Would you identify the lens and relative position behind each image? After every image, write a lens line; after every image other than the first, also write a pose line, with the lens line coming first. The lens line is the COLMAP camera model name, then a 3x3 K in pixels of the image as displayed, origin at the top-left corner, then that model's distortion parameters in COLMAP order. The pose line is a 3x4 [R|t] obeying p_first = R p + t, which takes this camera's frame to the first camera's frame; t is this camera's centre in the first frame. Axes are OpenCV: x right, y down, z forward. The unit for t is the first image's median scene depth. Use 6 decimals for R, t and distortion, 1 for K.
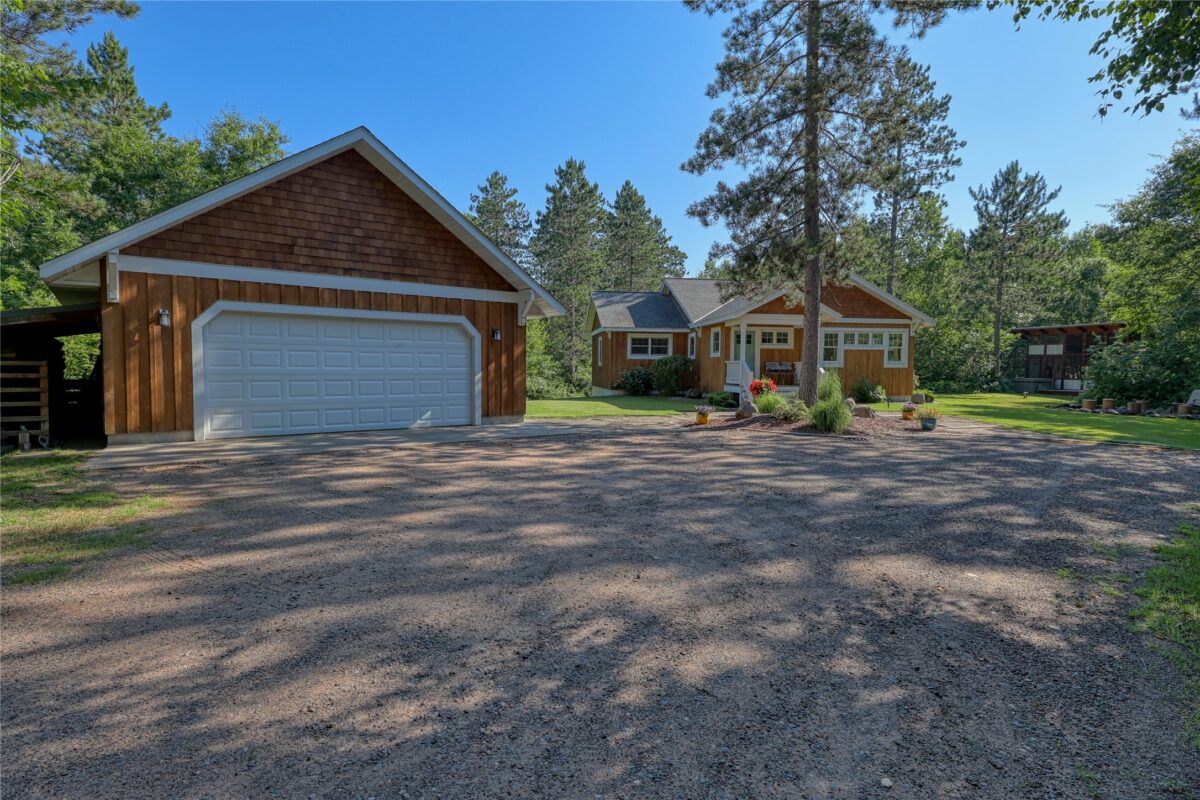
lens RADIAL K [[627.7, 0, 600.0], [0, 627.7, 400.0], [0, 0, 1]] dist [0.003831, 0.000415]
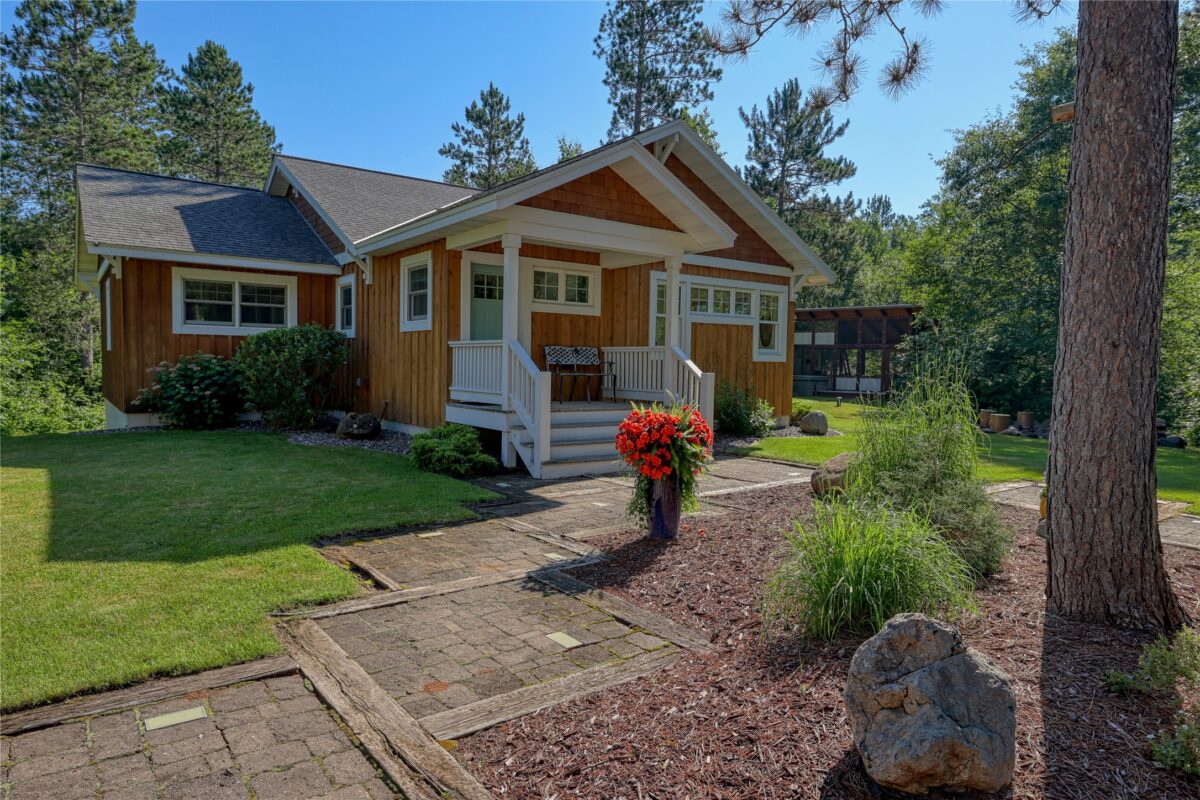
lens RADIAL K [[734.4, 0, 600.0], [0, 734.4, 400.0], [0, 0, 1]] dist [-0.005438, -0.001388]
pose [[0.874487, -0.018494, 0.484696, 0.055156], [0.015110, 0.999827, 0.010888, -0.025563], [-0.484813, -0.002198, 0.874615, 0.484376]]
